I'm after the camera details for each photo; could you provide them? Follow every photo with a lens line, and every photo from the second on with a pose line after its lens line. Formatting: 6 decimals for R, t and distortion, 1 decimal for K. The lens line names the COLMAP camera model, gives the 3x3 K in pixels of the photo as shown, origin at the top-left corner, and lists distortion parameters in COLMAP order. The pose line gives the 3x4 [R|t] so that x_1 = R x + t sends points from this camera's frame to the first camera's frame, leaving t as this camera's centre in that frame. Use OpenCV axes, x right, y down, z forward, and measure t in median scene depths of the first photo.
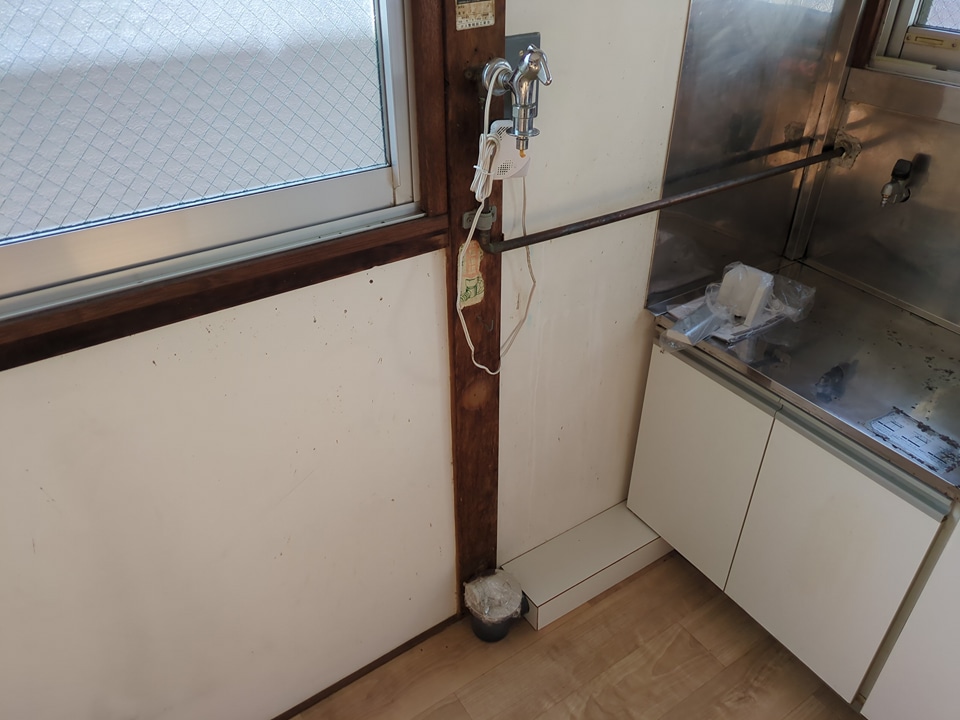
lens RADIAL K [[717.7, 0, 480.0], [0, 717.7, 360.0], [0, 0, 1]] dist [0.003503, 0.000233]
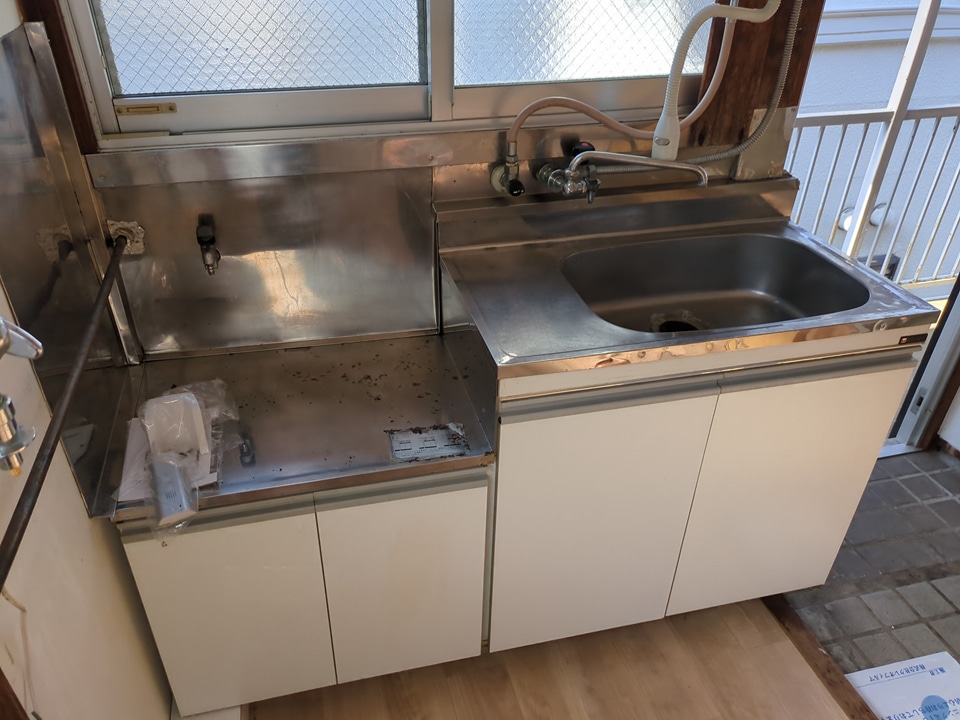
lens RADIAL K [[717.7, 0, 480.0], [0, 717.7, 360.0], [0, 0, 1]] dist [0.003503, 0.000233]
pose [[0.325667, -0.497882, 0.803775, -0.169873], [0.510366, 0.808200, 0.293836, -0.235866], [-0.795907, 0.314527, 0.517306, 0.262613]]
